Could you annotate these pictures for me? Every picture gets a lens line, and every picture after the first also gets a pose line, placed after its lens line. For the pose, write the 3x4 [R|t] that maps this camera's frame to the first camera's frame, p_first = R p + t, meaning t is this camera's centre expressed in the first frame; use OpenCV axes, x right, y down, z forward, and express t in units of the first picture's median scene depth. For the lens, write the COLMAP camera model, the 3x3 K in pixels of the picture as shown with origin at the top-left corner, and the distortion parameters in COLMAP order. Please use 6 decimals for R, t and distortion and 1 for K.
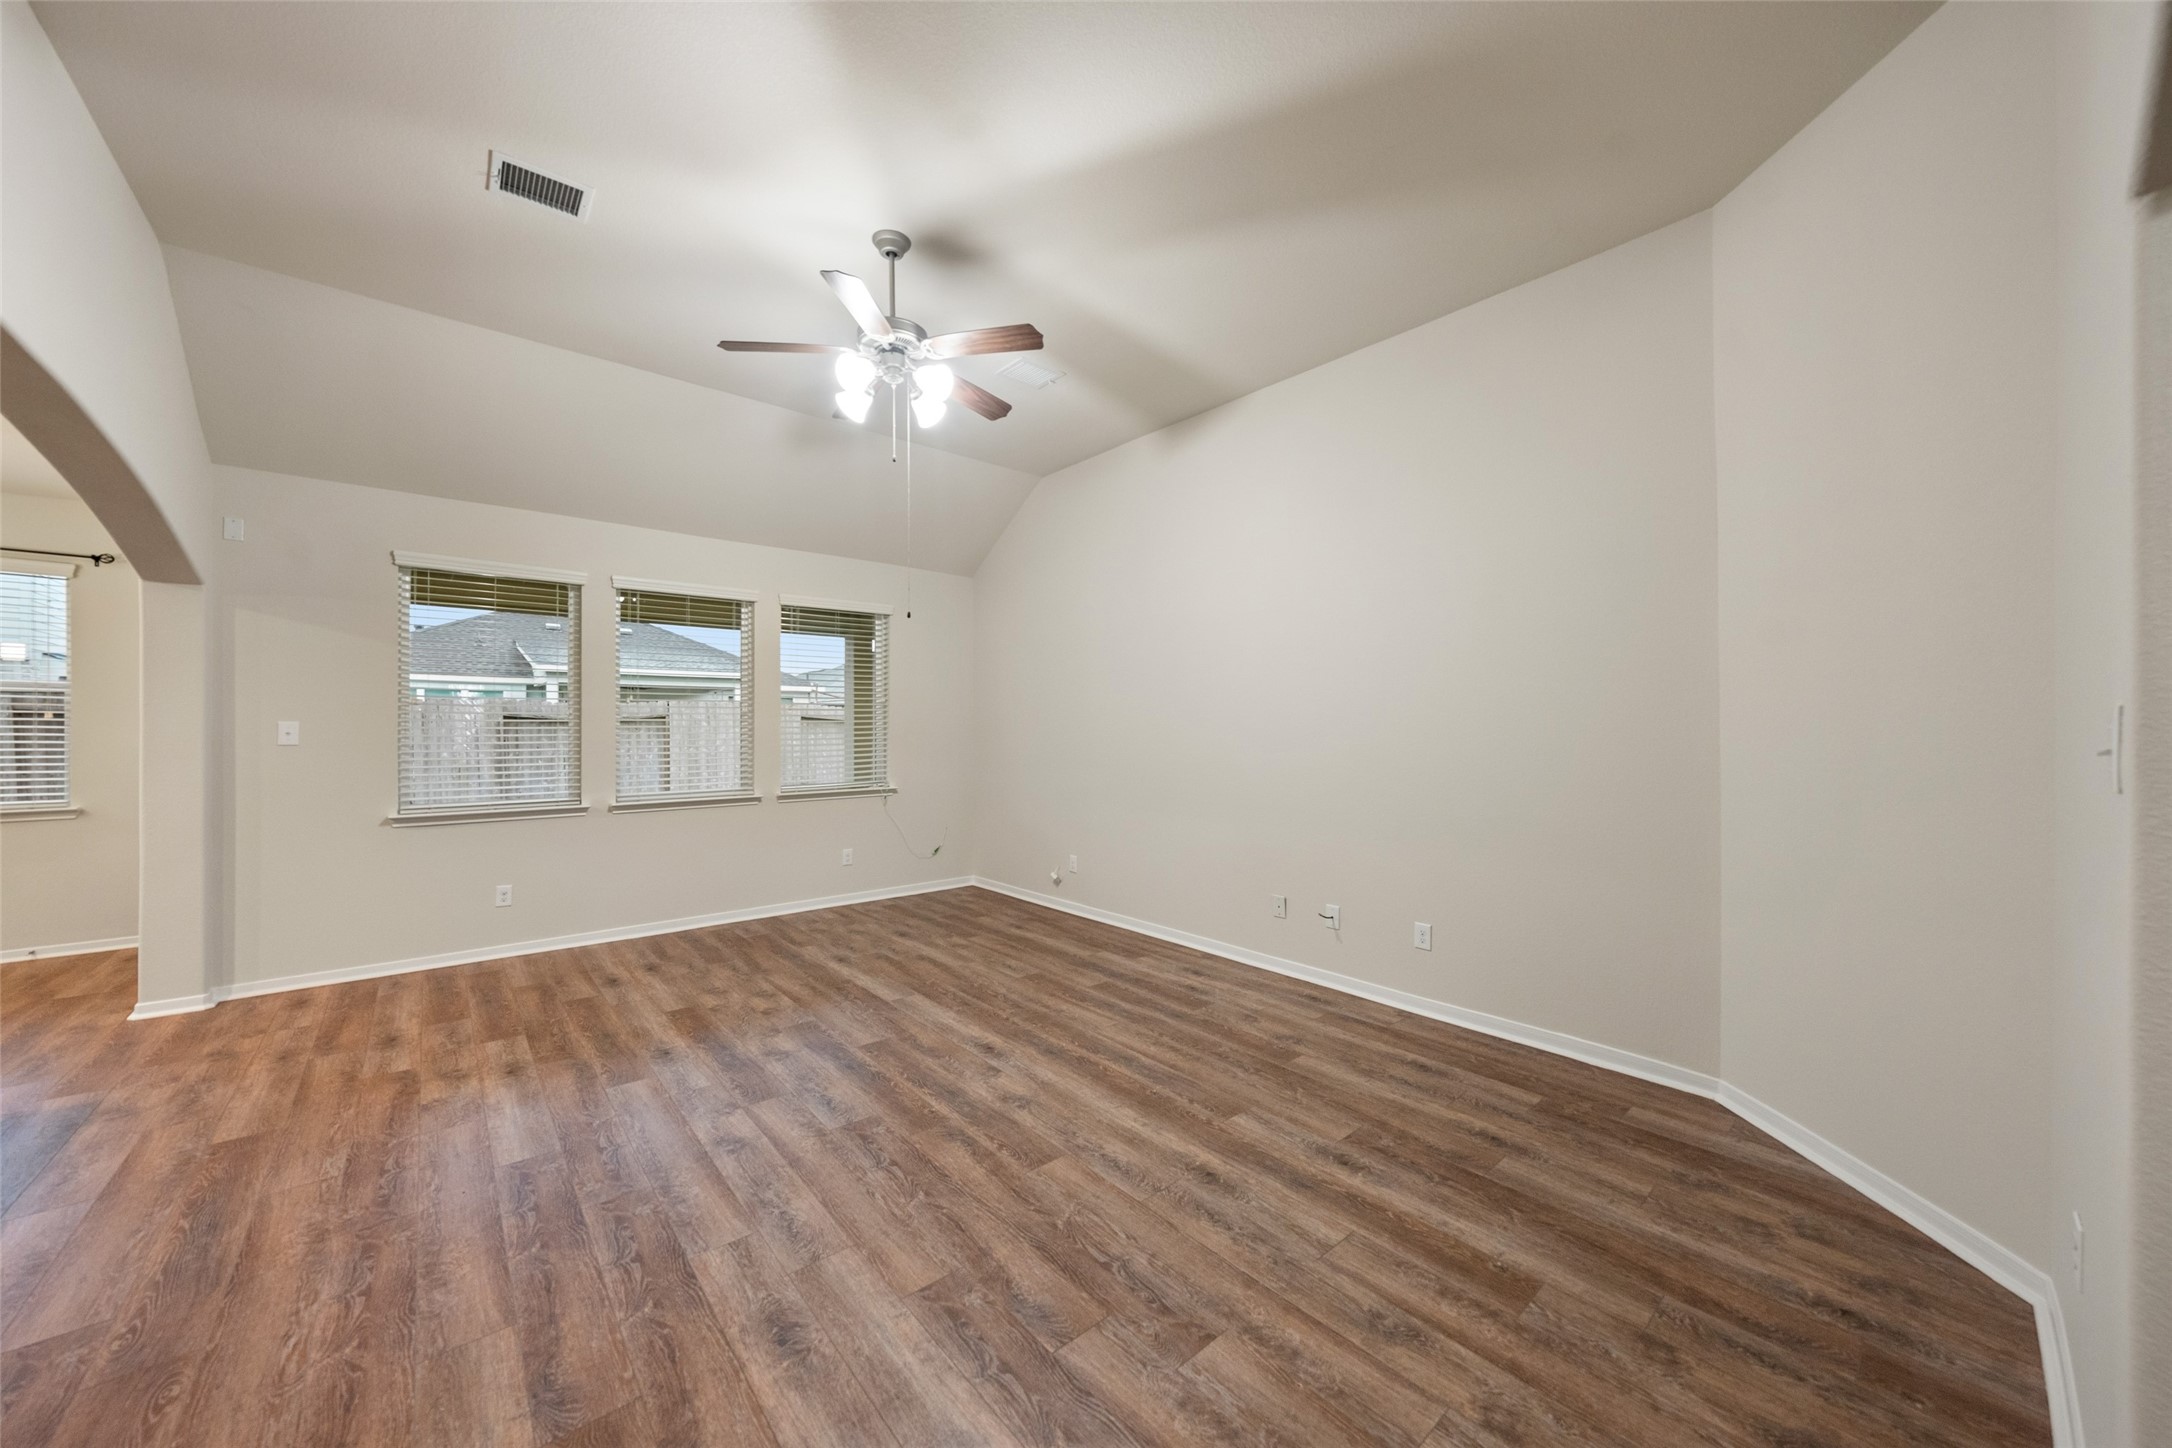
lens RADIAL K [[751.0, 0, 1090.6], [0, 751.0, 739.0], [0, 0, 1]] dist [0.000897, 0.000159]
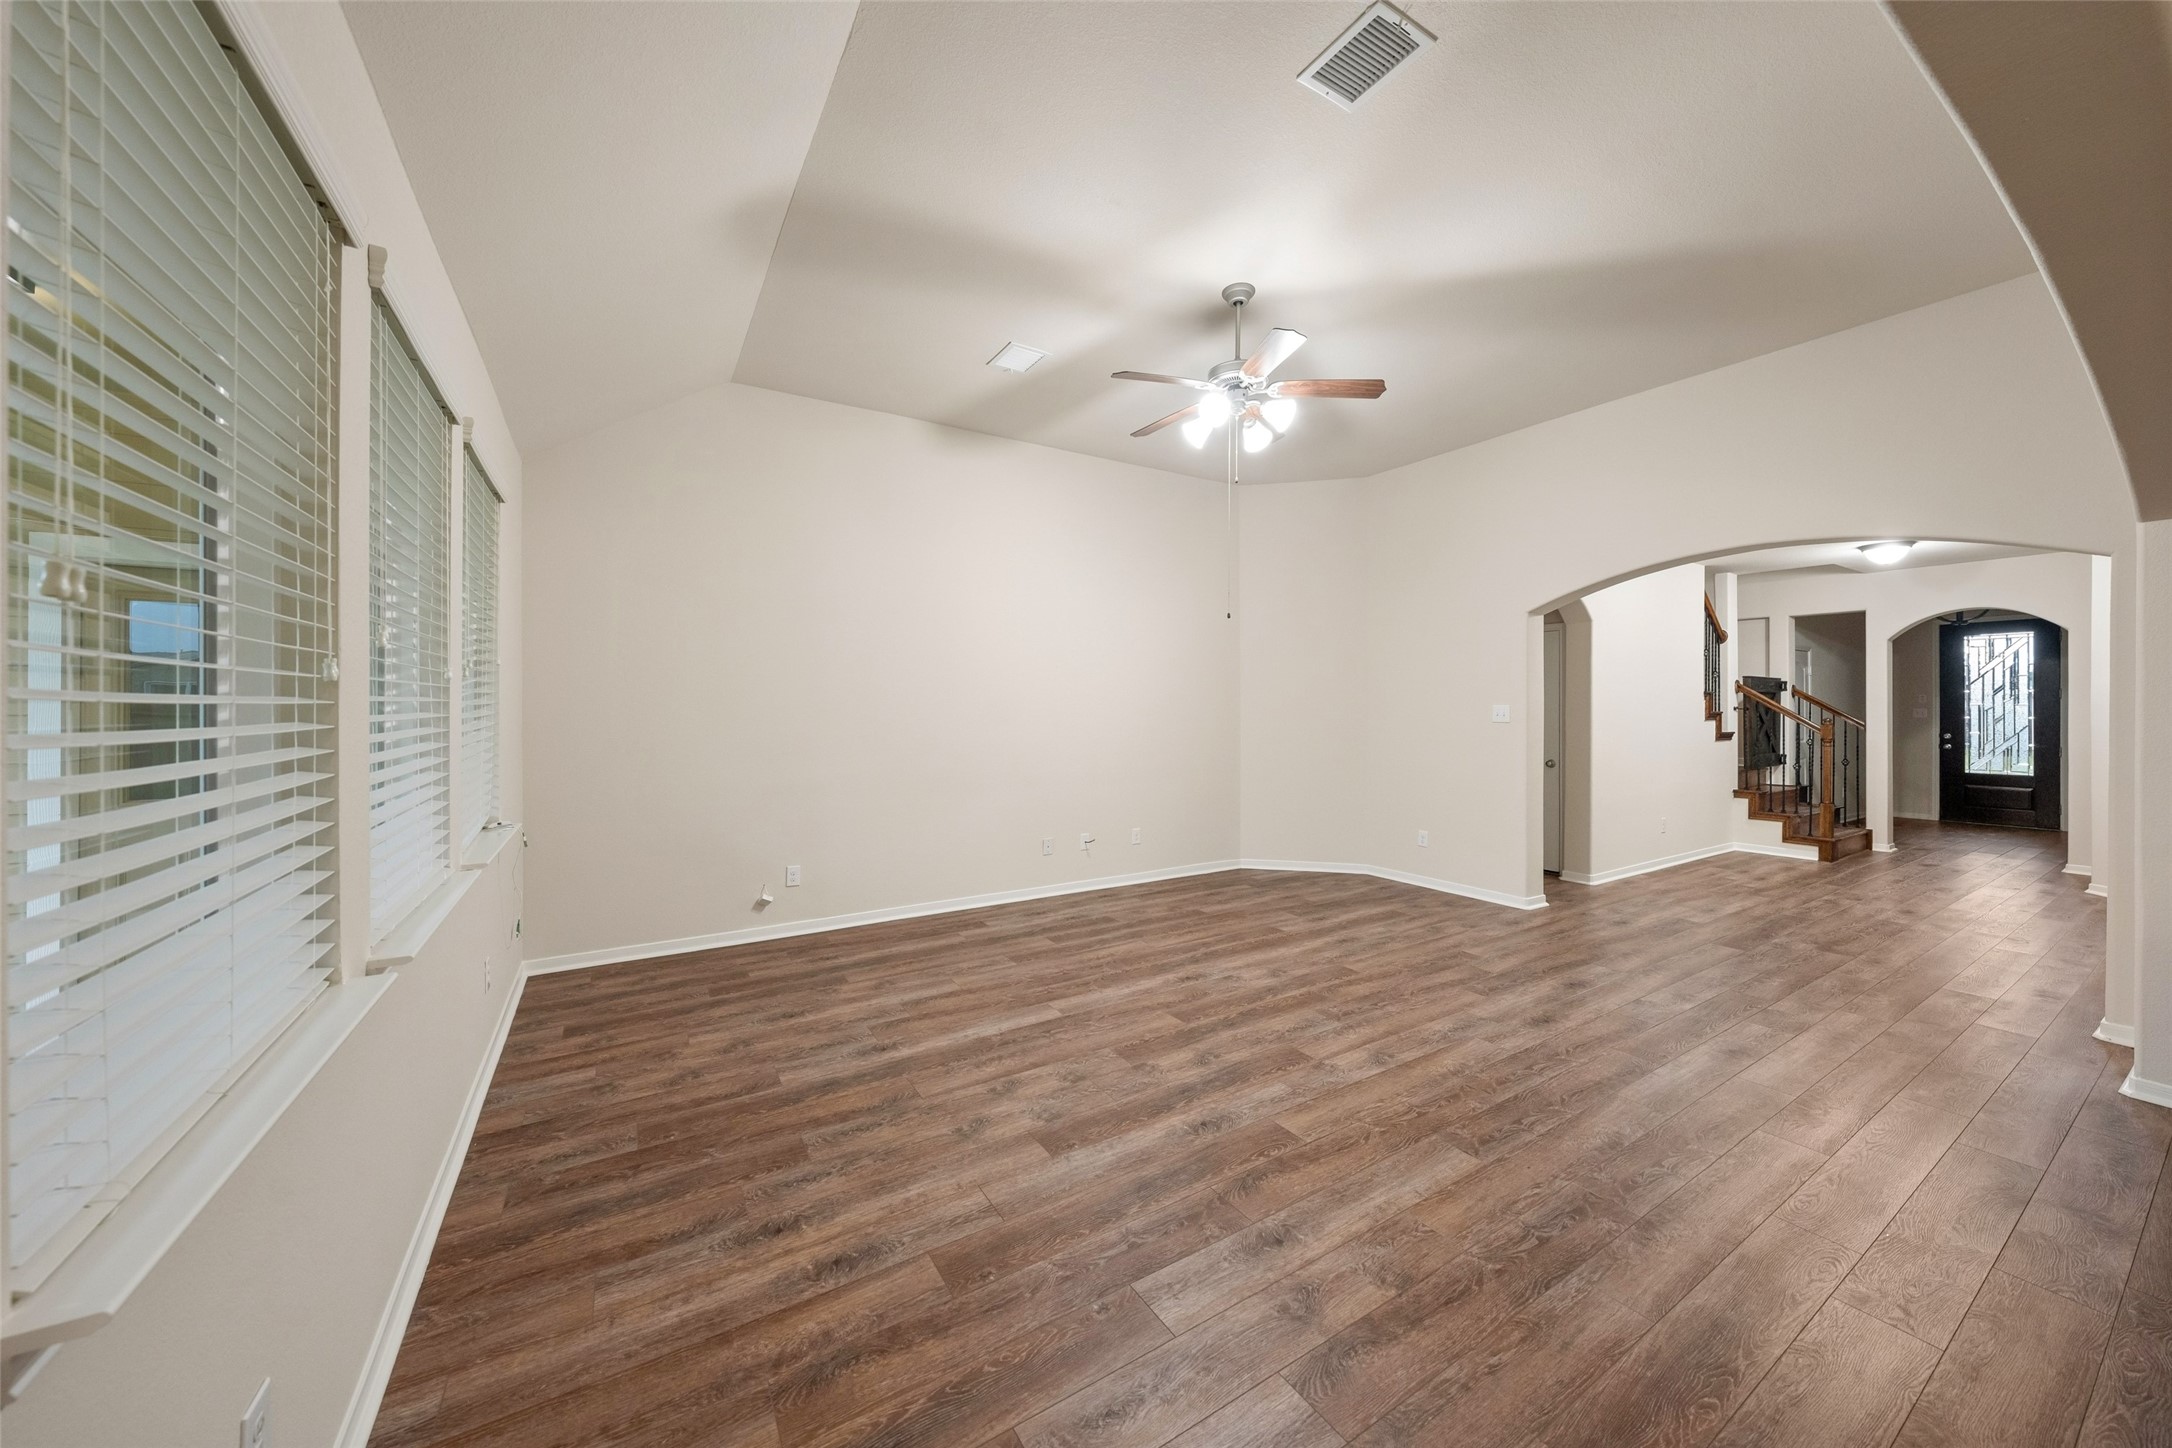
lens RADIAL K [[751.0, 0, 1088.1], [0, 751.0, 703.7], [0, 0, 1]] dist [0.000897, 0.000159]
pose [[0.159436, 0.003818, 0.987201, -1.194928], [0.016624, 0.999840, -0.006552, -0.004794], [-0.987068, 0.017455, 0.159347, 0.882072]]
